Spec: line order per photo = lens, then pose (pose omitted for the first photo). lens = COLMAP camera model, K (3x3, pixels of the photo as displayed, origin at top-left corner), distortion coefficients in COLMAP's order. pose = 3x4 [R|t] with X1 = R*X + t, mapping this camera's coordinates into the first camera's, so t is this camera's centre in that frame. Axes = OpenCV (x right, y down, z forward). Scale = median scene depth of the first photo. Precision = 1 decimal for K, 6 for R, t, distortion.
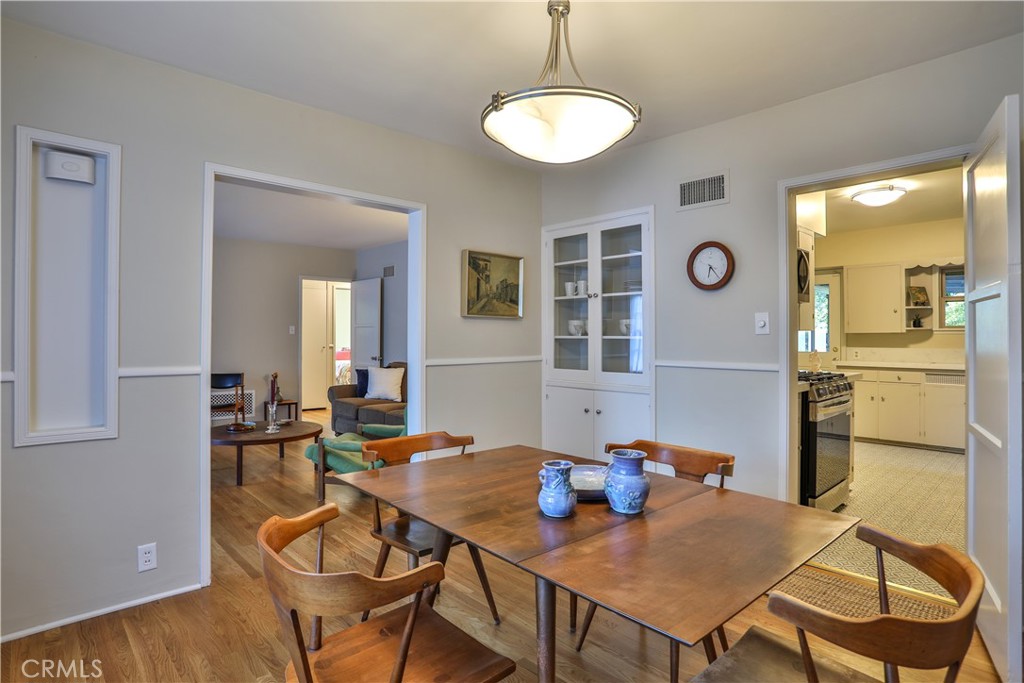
lens RADIAL K [[537.2, 0, 511.4], [0, 537.2, 332.2], [0, 0, 1]] dist [-0.079757, 0.041025]
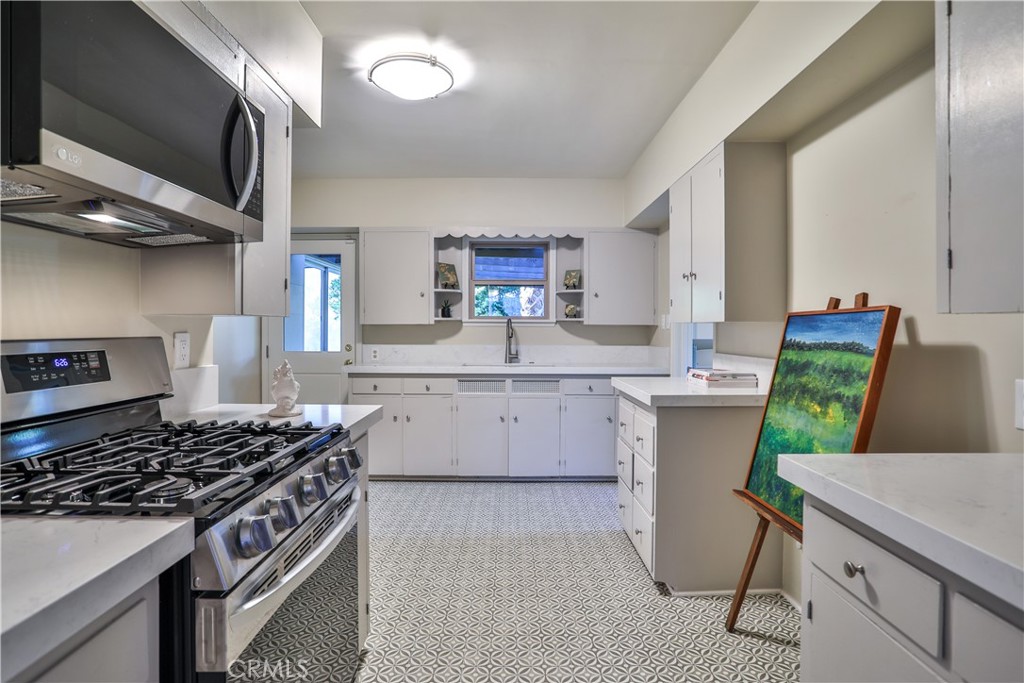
lens RADIAL K [[537.2, 0, 511.4], [0, 537.2, 332.2], [0, 0, 1]] dist [-0.079757, 0.041025]
pose [[0.674953, -0.003301, 0.737853, 0.270765], [-0.006021, 0.999932, 0.009980, 0.003938], [-0.737836, -0.011179, 0.674888, 0.404492]]
